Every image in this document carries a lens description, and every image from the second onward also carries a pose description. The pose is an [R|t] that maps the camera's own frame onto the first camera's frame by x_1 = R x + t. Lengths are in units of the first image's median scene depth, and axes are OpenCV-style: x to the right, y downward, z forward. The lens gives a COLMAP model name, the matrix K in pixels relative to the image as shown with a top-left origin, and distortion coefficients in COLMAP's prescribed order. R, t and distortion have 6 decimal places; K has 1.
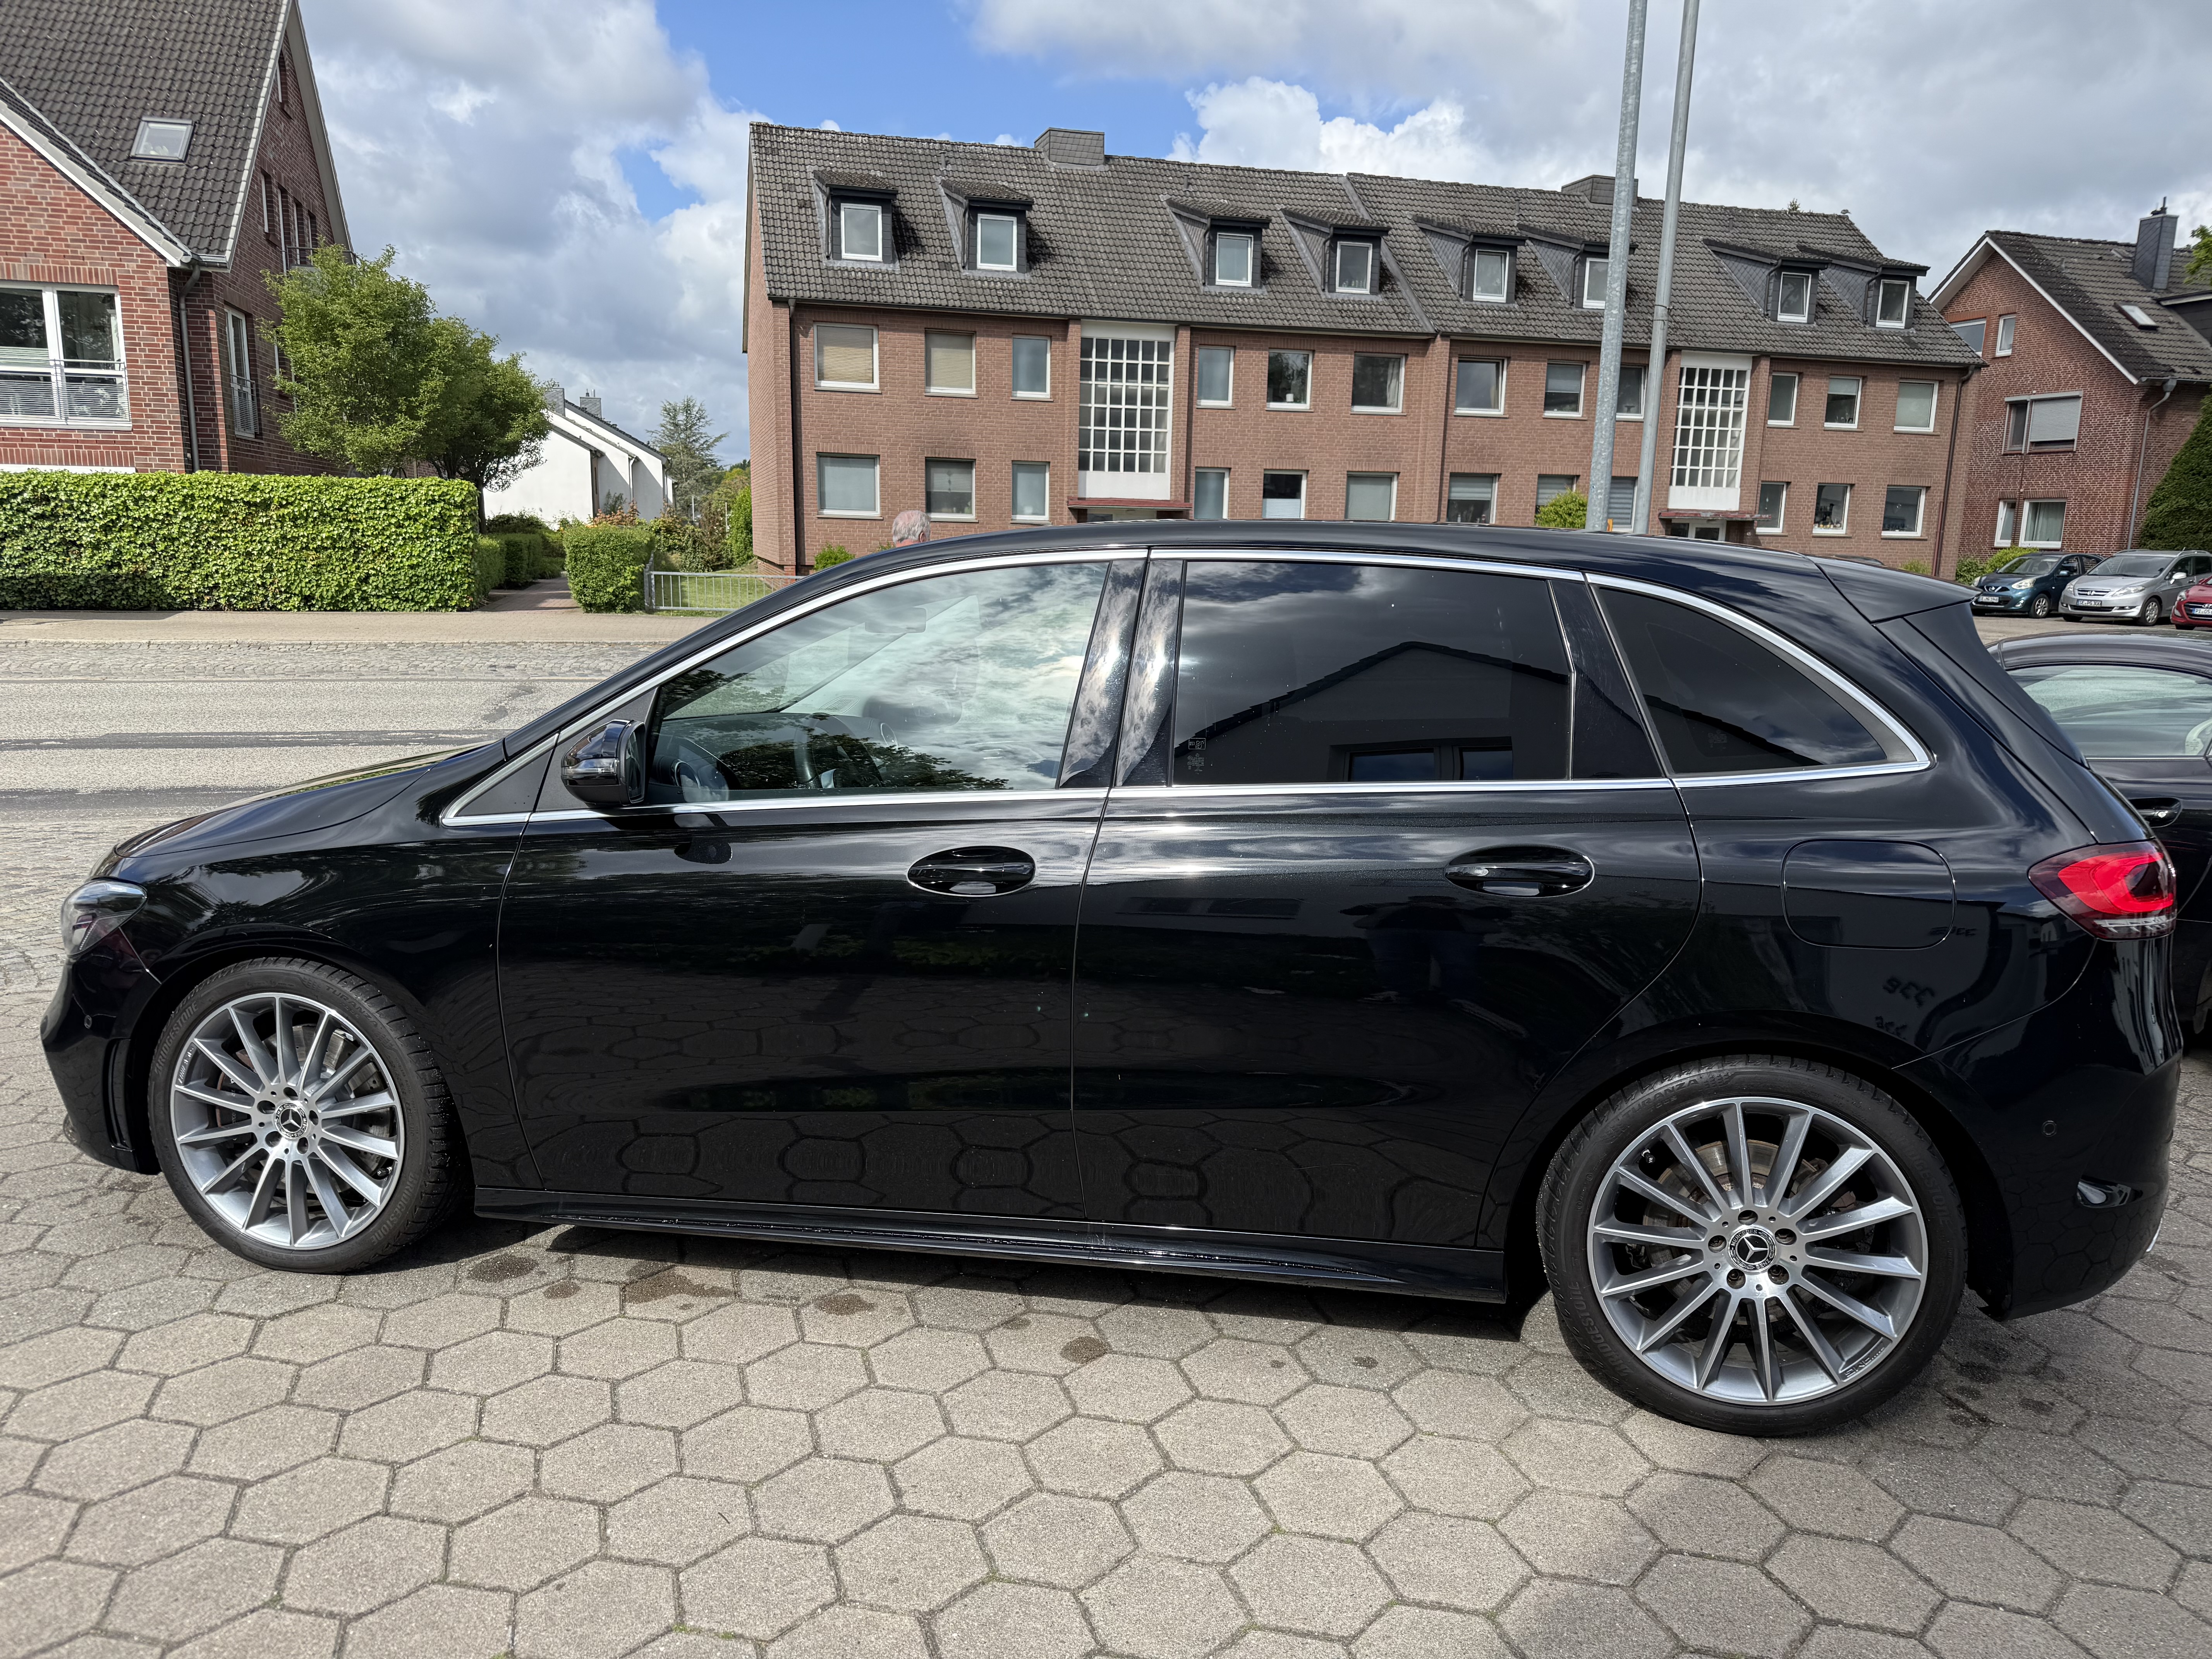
lens RADIAL K [[1575.5, 0, 1102.0], [0, 1575.5, 836.9], [0, 0, 1]] dist [0.013485, -0.015445]
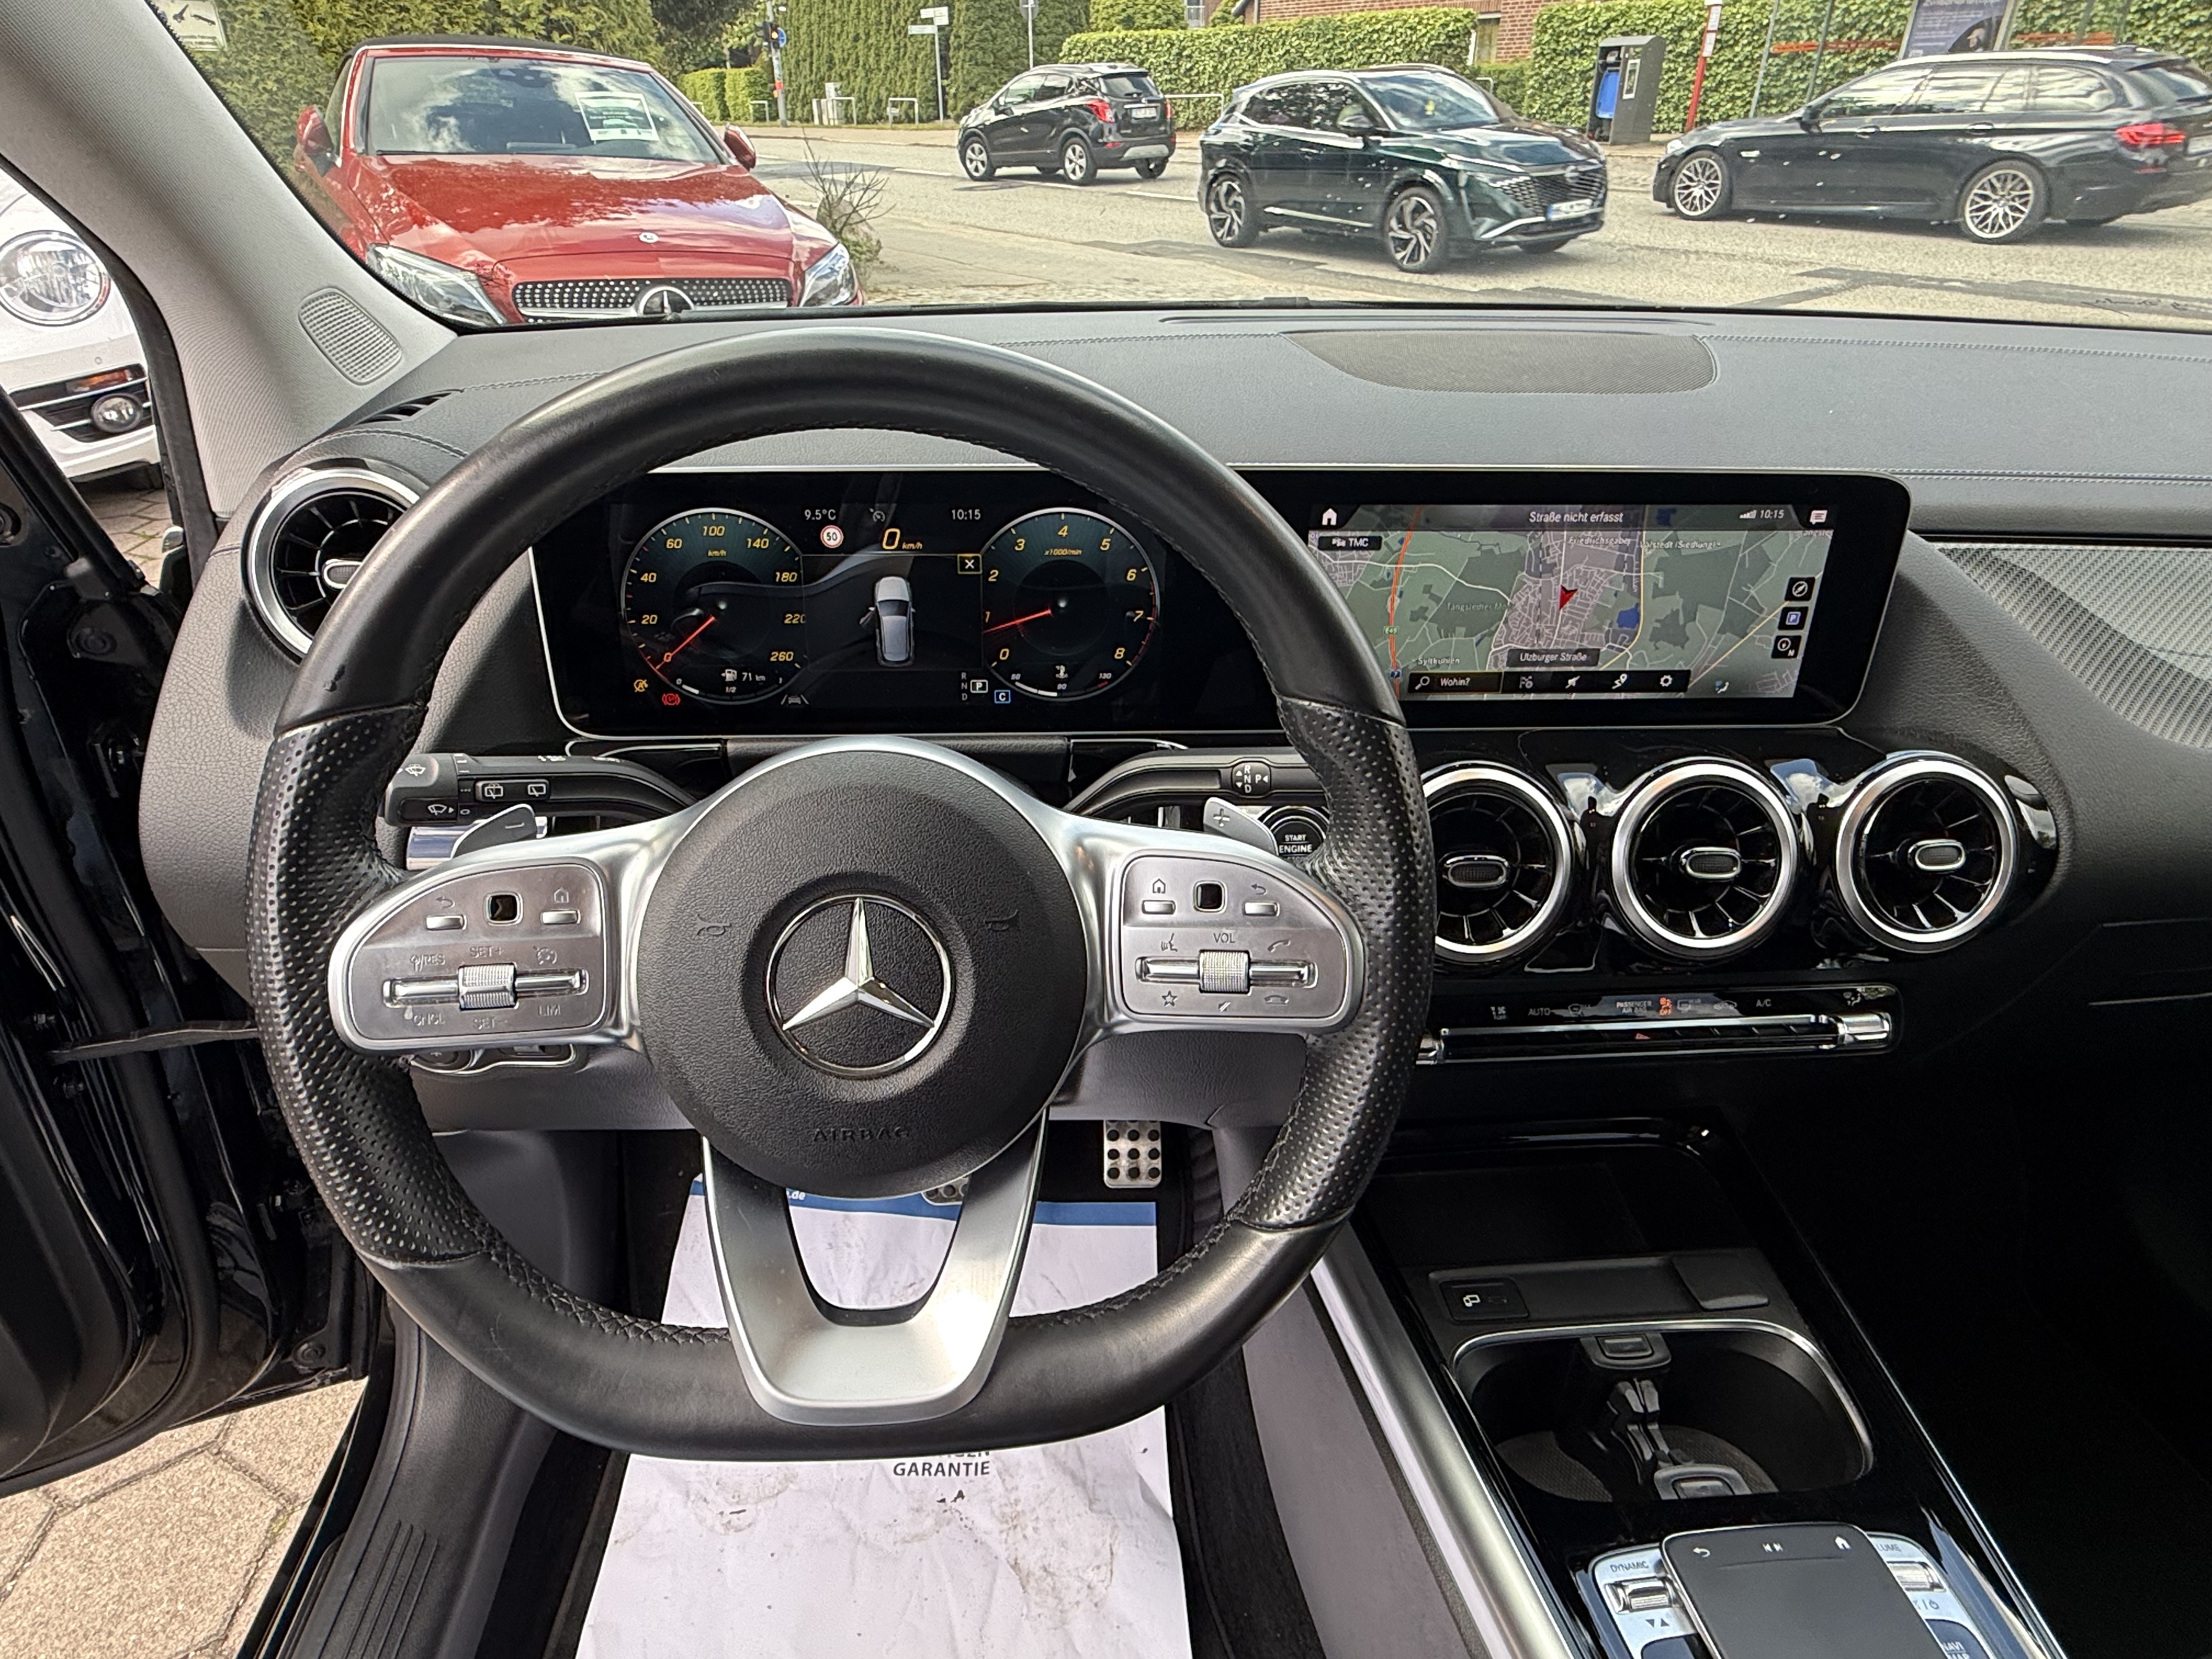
lens RADIAL K [[1275.7, 0, 1063.7], [0, 1275.7, 828.7], [0, 0, 1]] dist [0.003077, -0.000165]
pose [[0.274437, 0.464350, -0.842059, -0.009378], [-0.154288, 0.885599, 0.438075, -0.012120], [0.949147, 0.009696, 0.314685, 0.133901]]
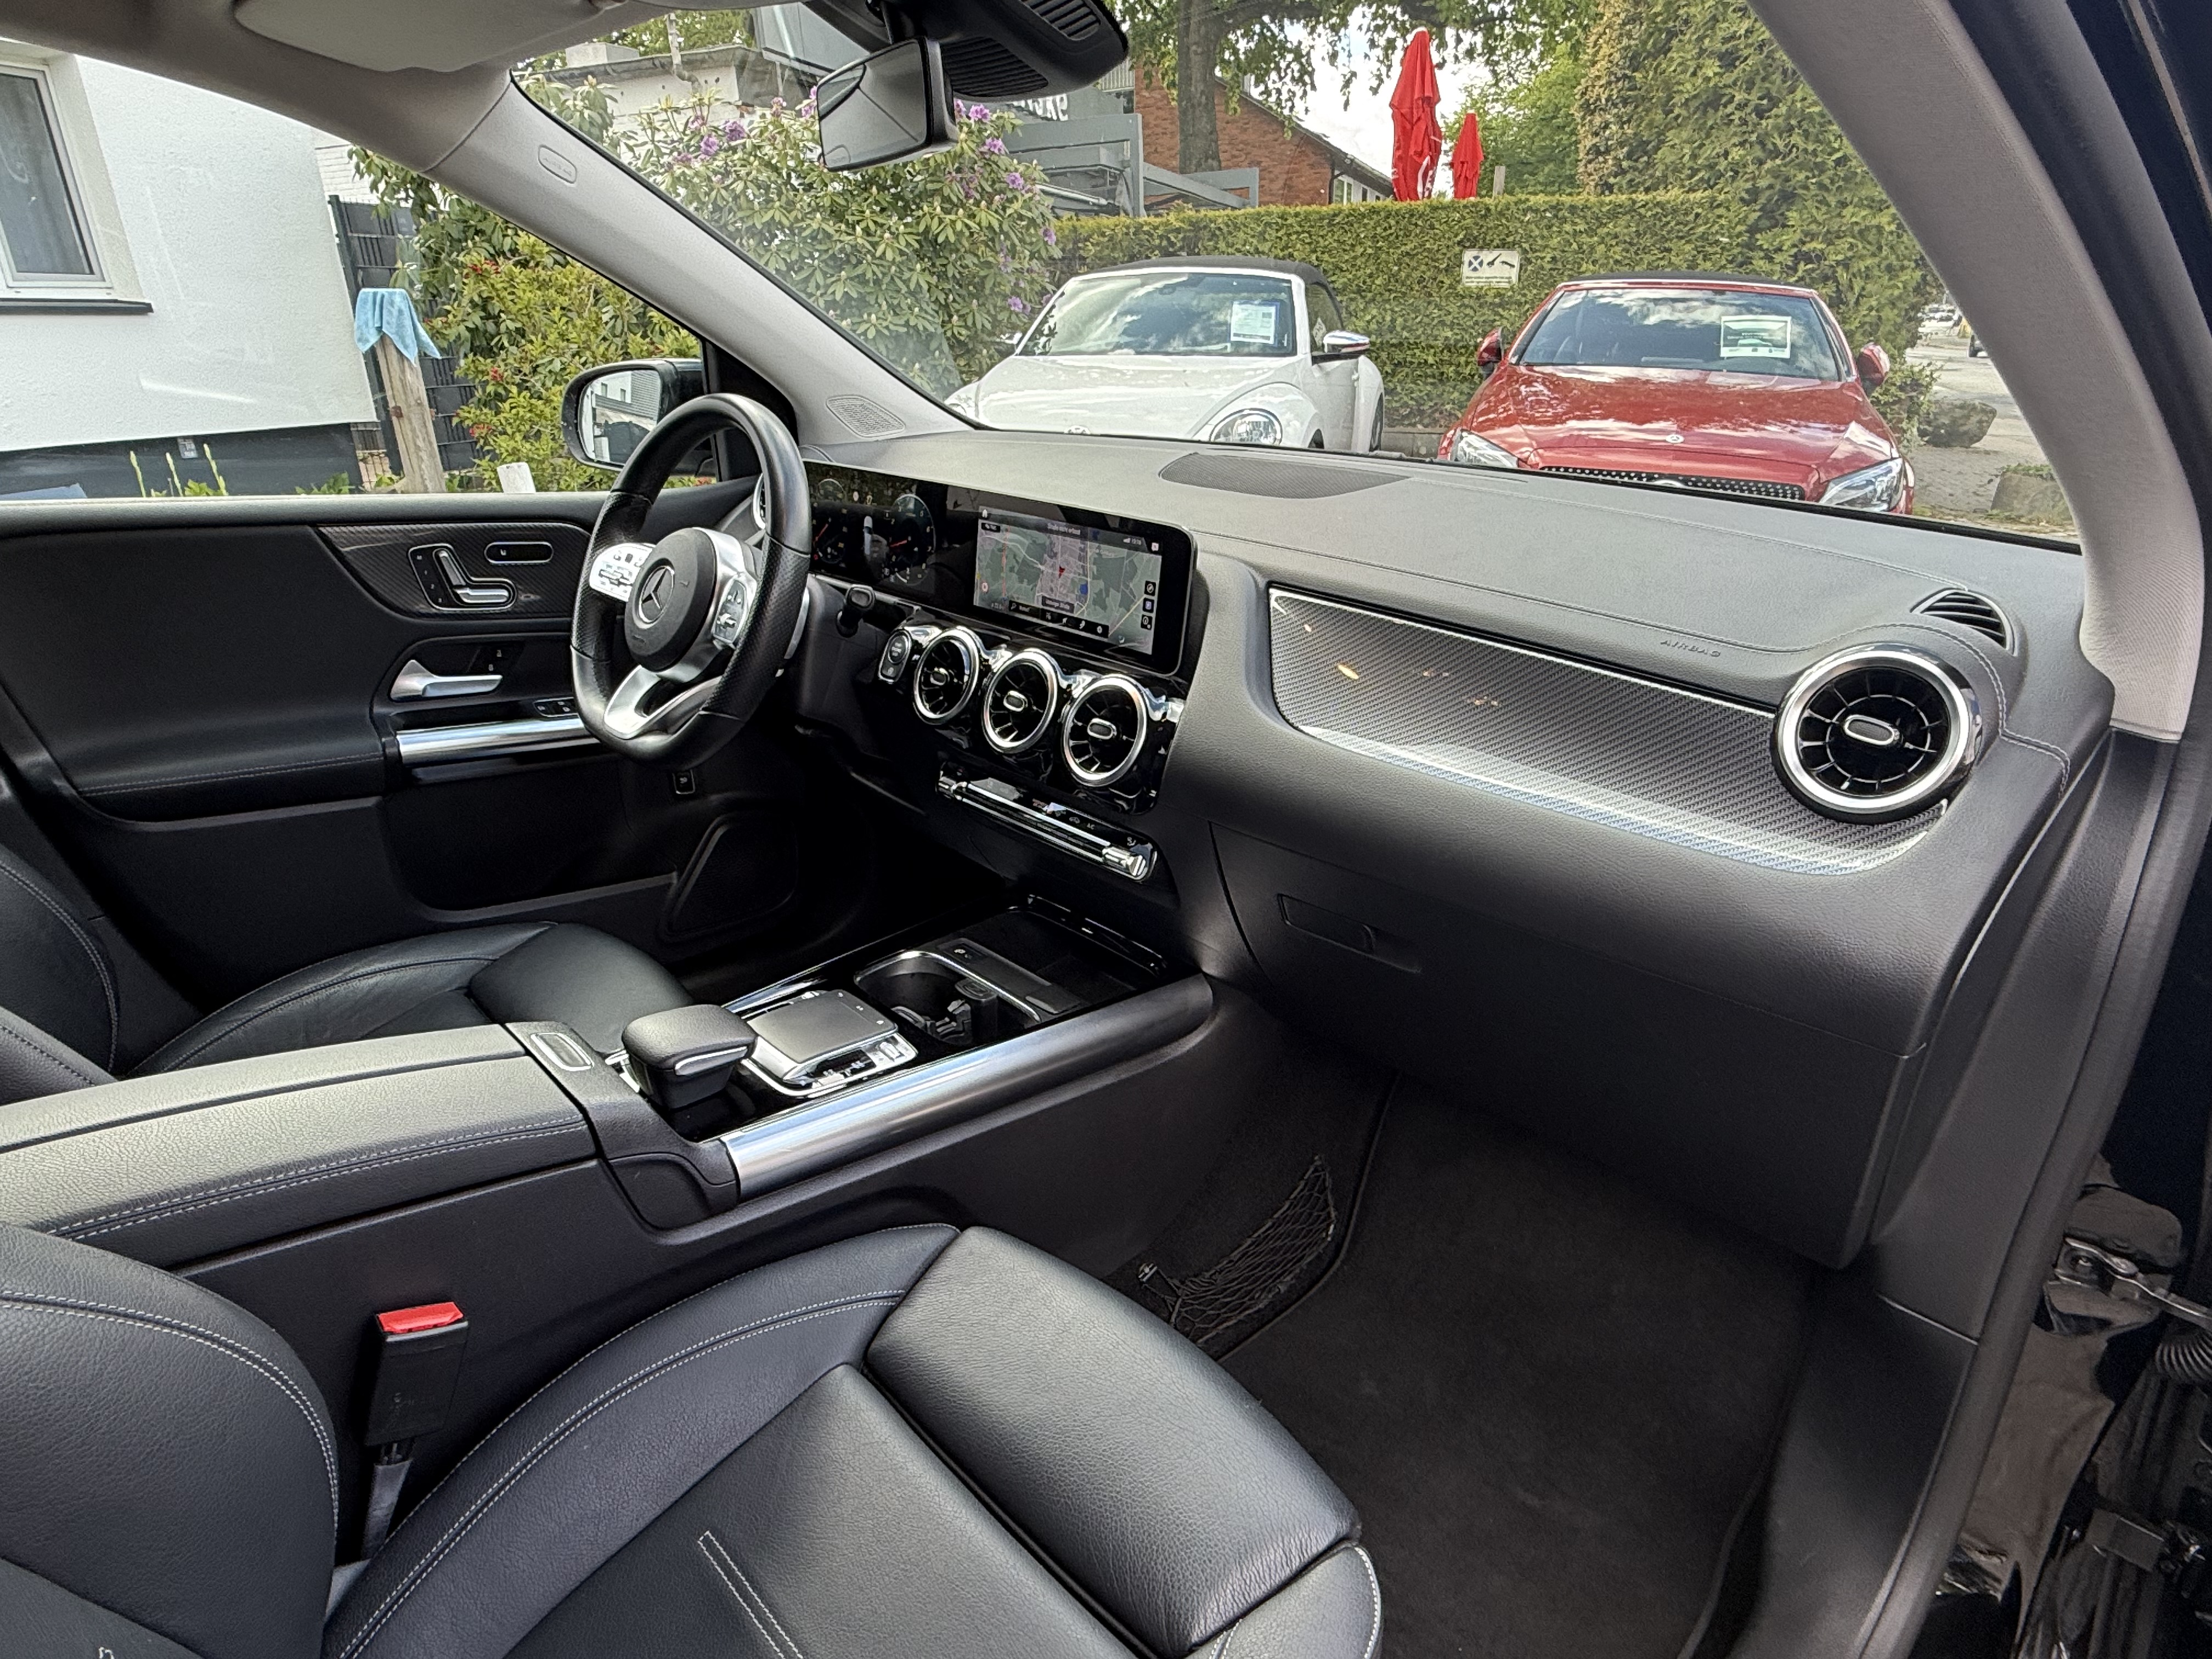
lens RADIAL K [[1275.7, 0, 1100.6], [0, 1275.7, 830.3], [0, 0, 1]] dist [0.003077, -0.000165]
pose [[-0.575954, 0.289978, -0.764323, 0.007326], [-0.140125, 0.886115, 0.441775, -0.018930], [0.805383, 0.361543, -0.469728, 0.175576]]
